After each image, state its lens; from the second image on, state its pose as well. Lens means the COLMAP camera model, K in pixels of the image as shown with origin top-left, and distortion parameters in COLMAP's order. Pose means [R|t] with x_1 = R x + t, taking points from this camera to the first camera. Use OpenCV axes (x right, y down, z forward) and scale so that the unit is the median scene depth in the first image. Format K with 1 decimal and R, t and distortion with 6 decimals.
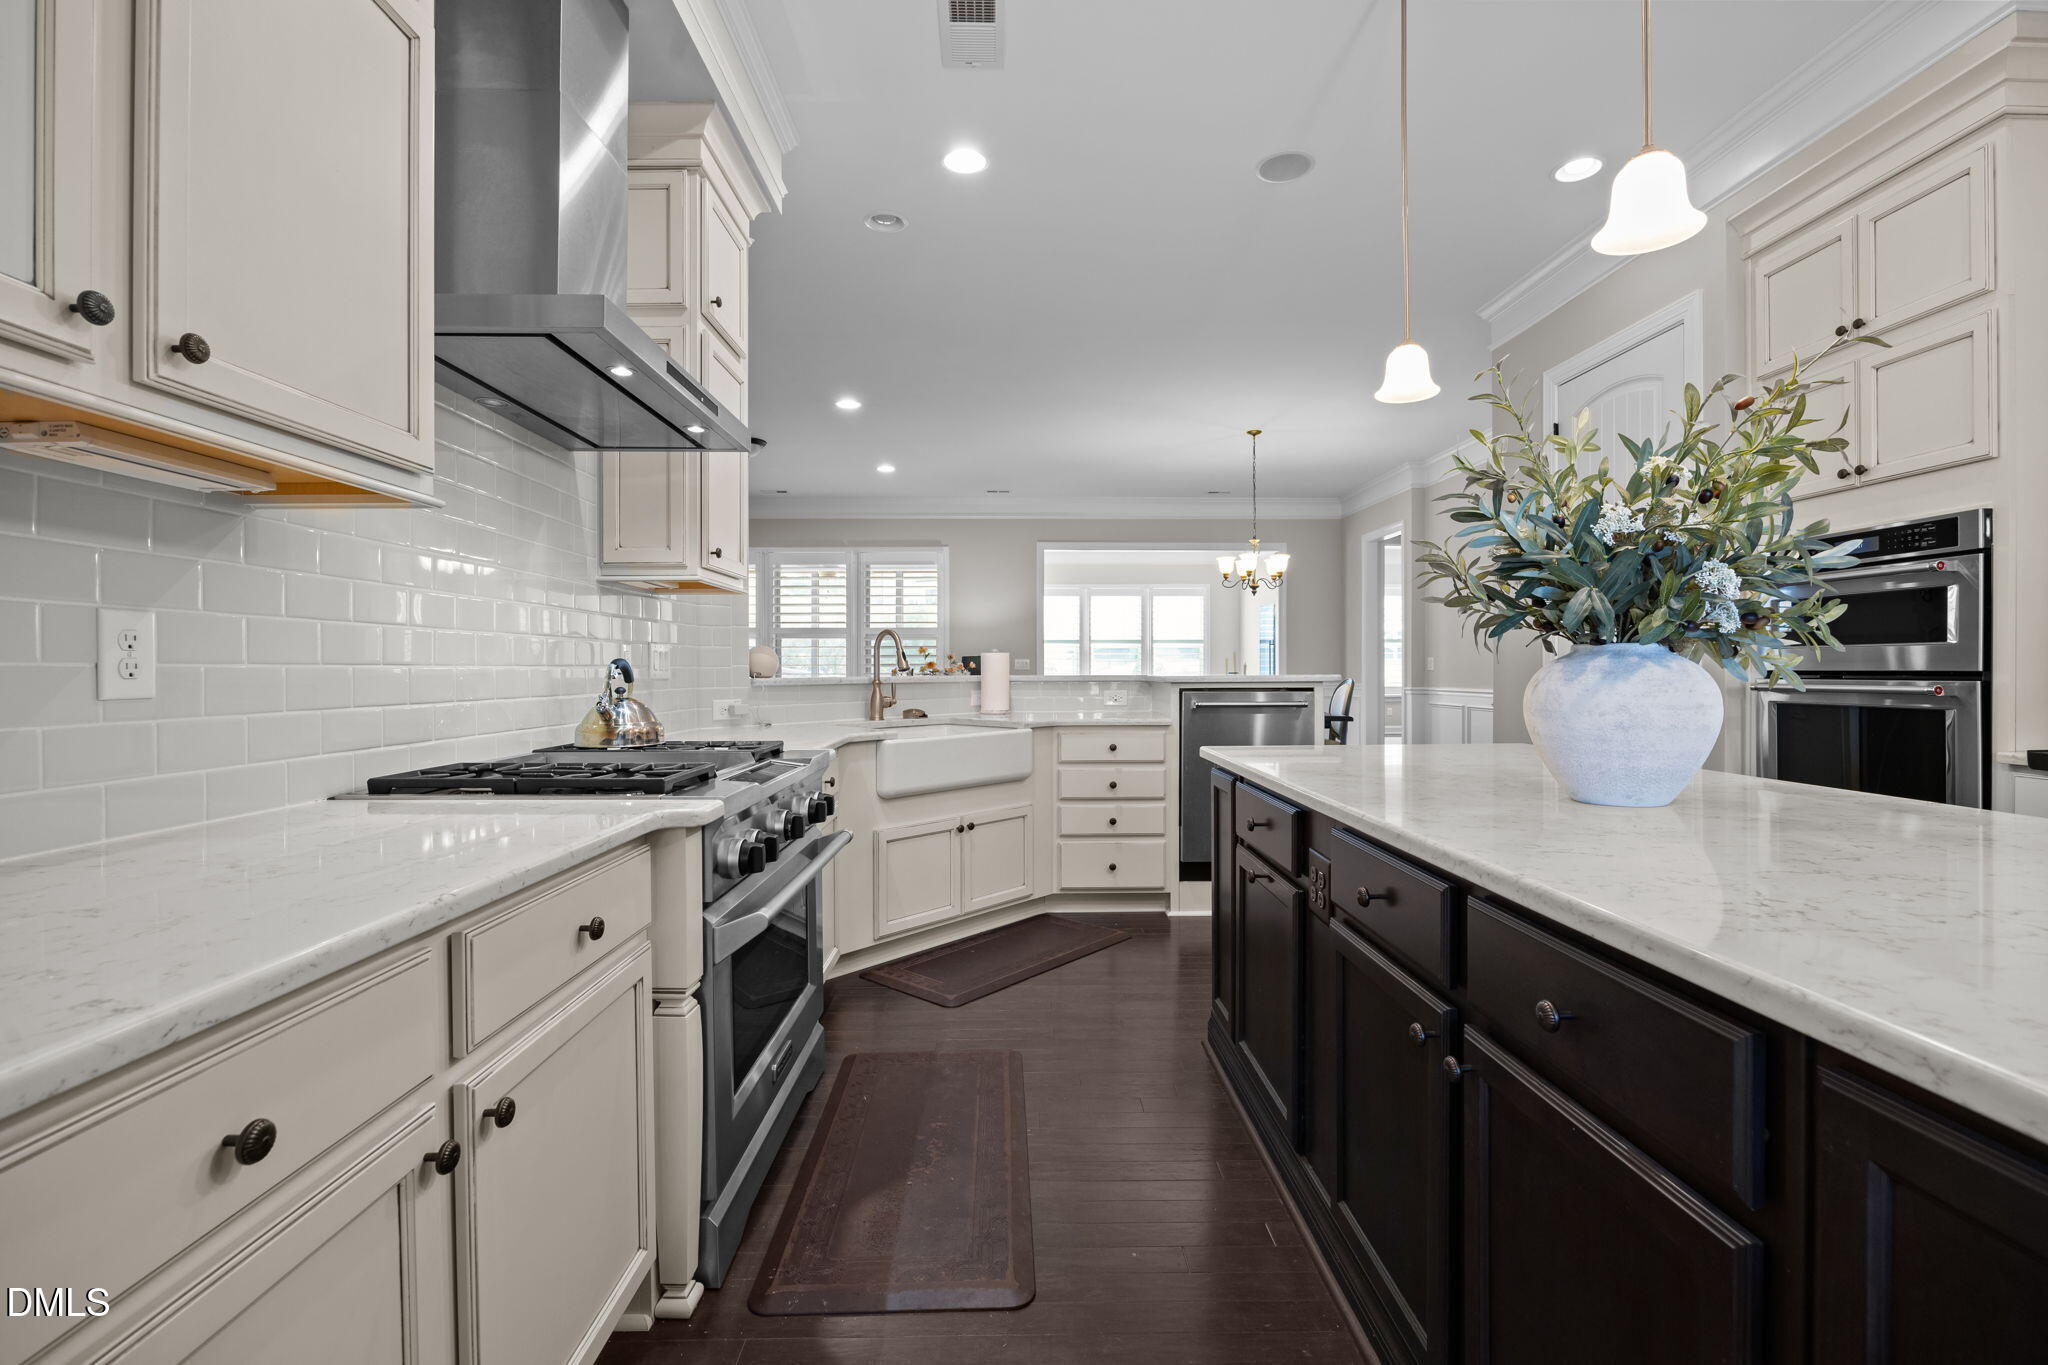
lens RADIAL K [[907.1, 0, 1024.0], [0, 907.1, 682.5], [0, 0, 1]] dist [-0.017622, 0.000445]
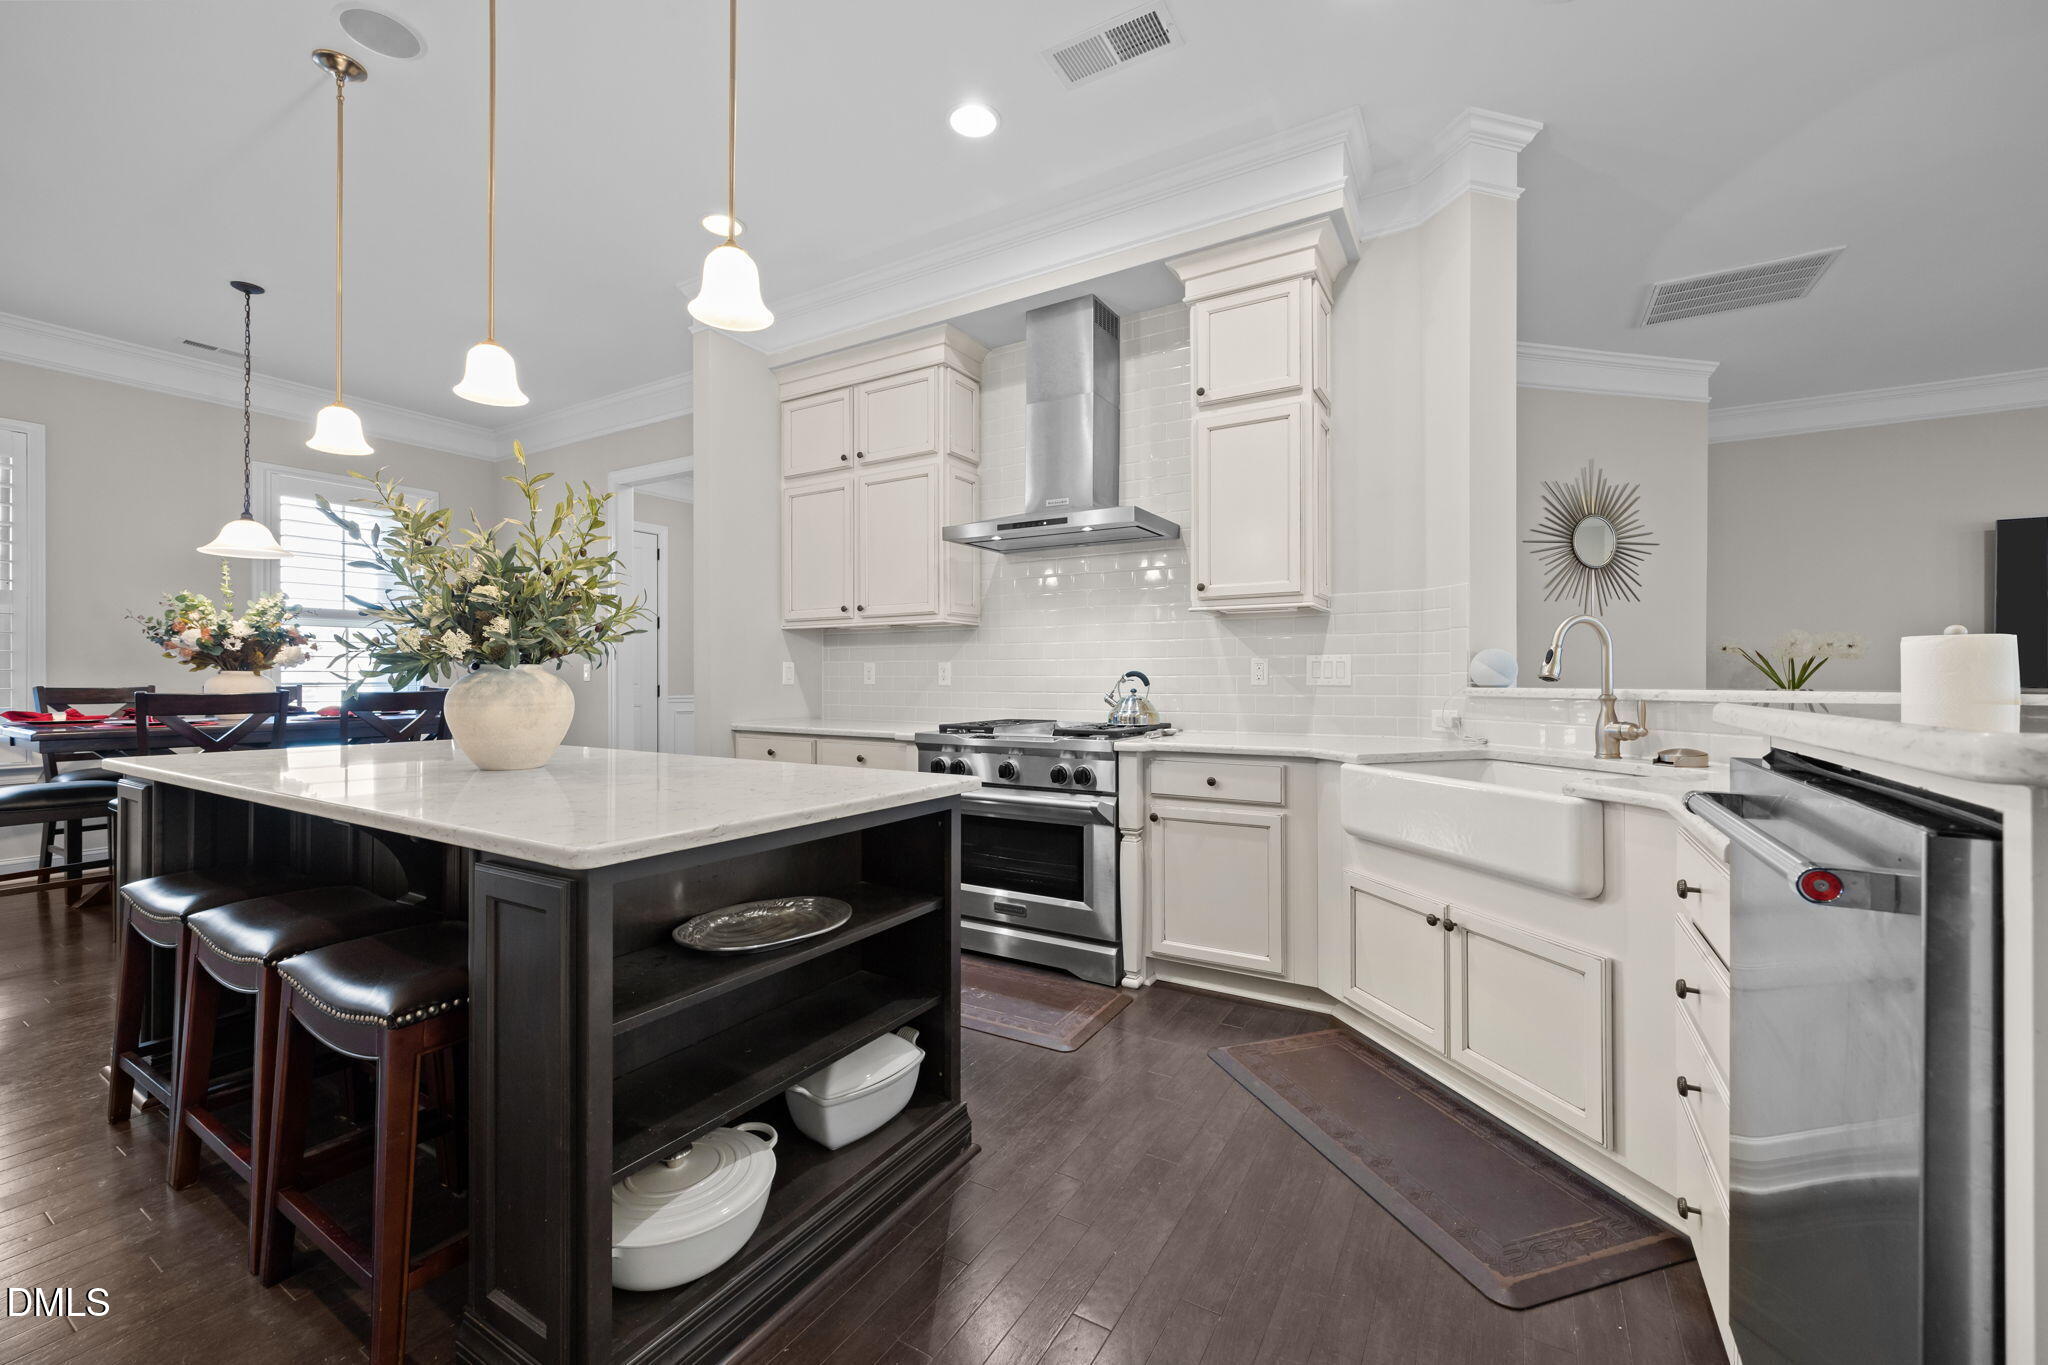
lens RADIAL K [[754.7, 0, 1024.0], [0, 754.7, 682.5], [0, 0, 1]] dist [0.000526, -0.000004]
pose [[-0.500364, 0.009249, -0.865766, 0.749997], [-0.010850, 0.999797, 0.016952, -0.024212], [0.865747, 0.017876, -0.500163, 1.372073]]
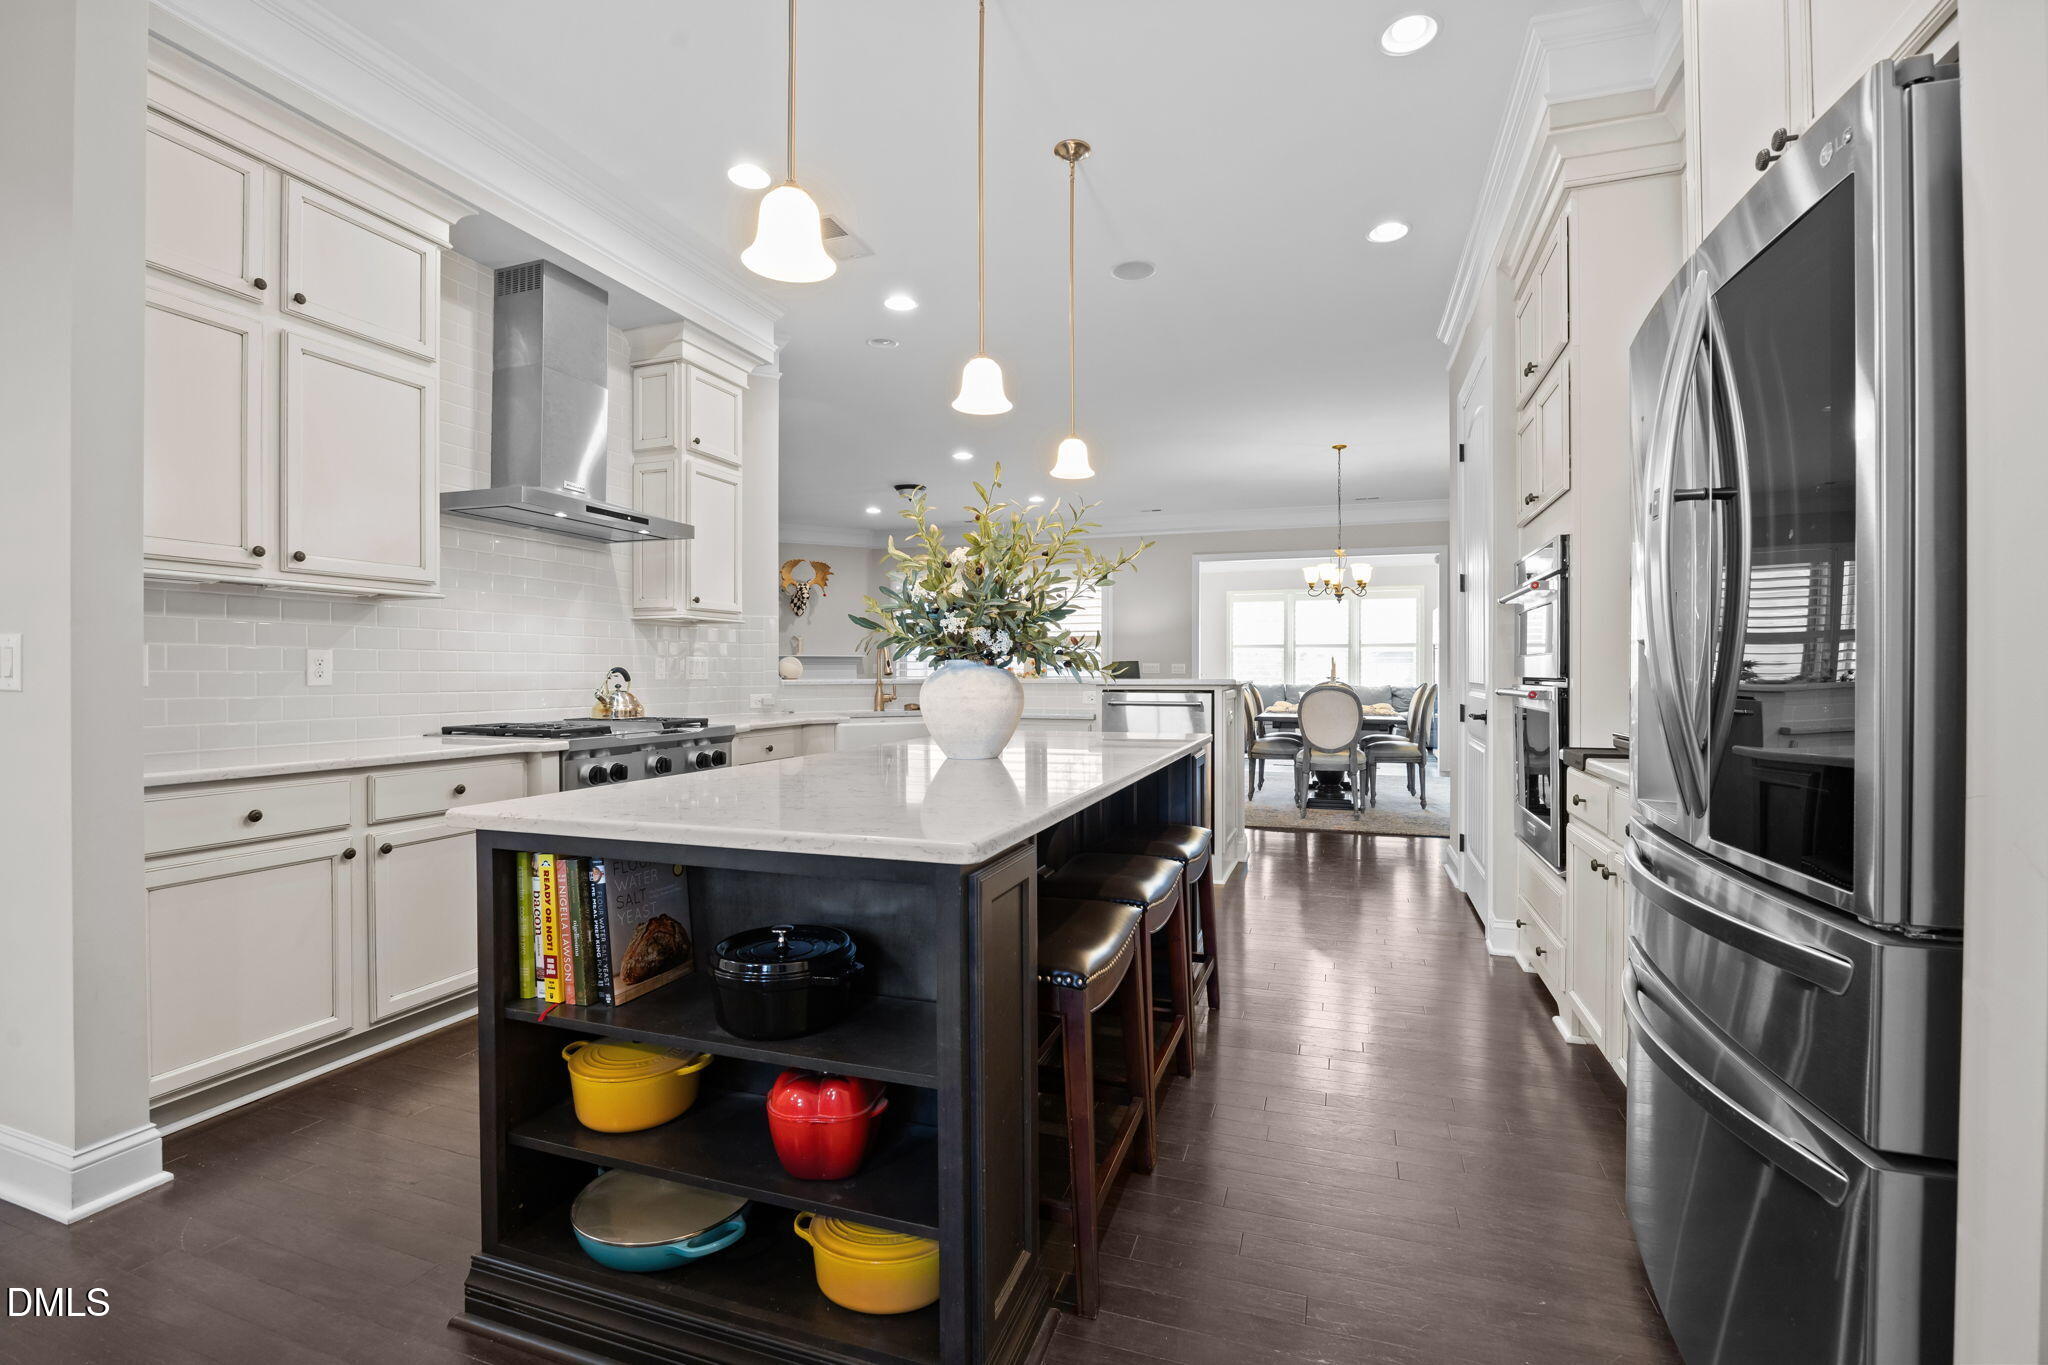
lens RADIAL K [[918.8, 0, 1024.0], [0, 918.8, 682.5], [0, 0, 1]] dist [-0.003171, -0.000393]
pose [[0.937165, 0.006009, -0.348835, 0.791141], [-0.007348, 0.999970, -0.002516, 0.000848], [0.348809, 0.004921, 0.937181, -0.318182]]
